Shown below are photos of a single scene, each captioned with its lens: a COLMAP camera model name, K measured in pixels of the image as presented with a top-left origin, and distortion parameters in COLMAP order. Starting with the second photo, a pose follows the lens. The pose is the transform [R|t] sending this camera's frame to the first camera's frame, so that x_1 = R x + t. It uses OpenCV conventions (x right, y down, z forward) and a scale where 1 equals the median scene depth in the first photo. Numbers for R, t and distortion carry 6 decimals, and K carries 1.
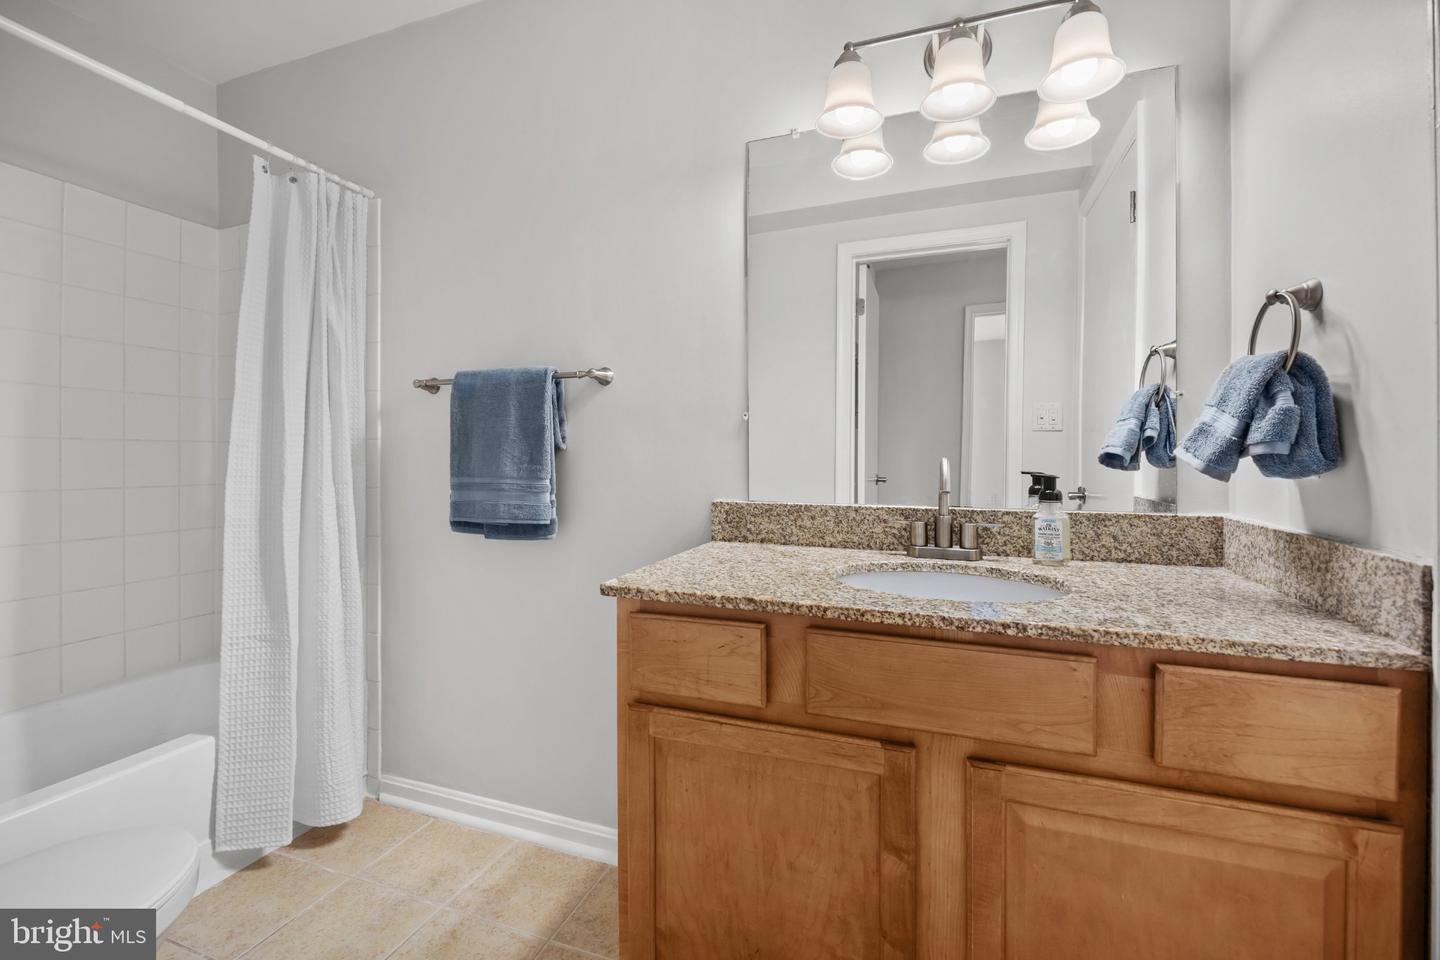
lens RADIAL K [[613.1, 0, 719.4], [0, 613.1, 470.8], [0, 0, 1]] dist [0.001330, 0.000324]
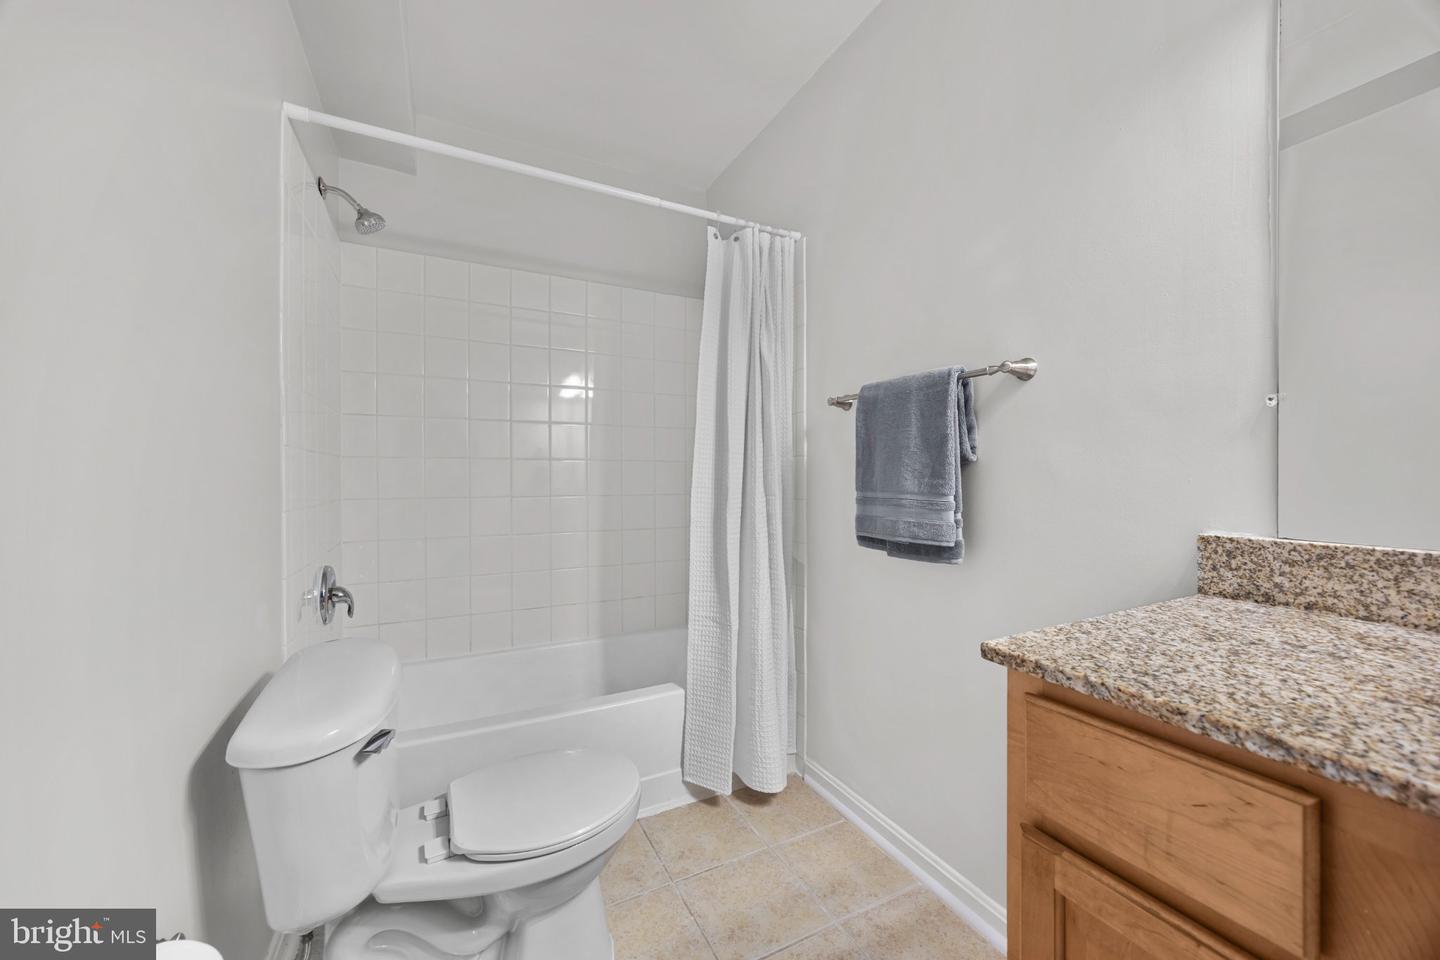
lens RADIAL K [[553.1, 0, 716.8], [0, 553.1, 483.7], [0, 0, 1]] dist [0.001480, -0.000762]
pose [[0.731678, 0.008292, -0.681600, 0.013043], [-0.011454, 0.999934, -0.000131, 0.000896], [0.681554, 0.007903, 0.731725, 0.195602]]
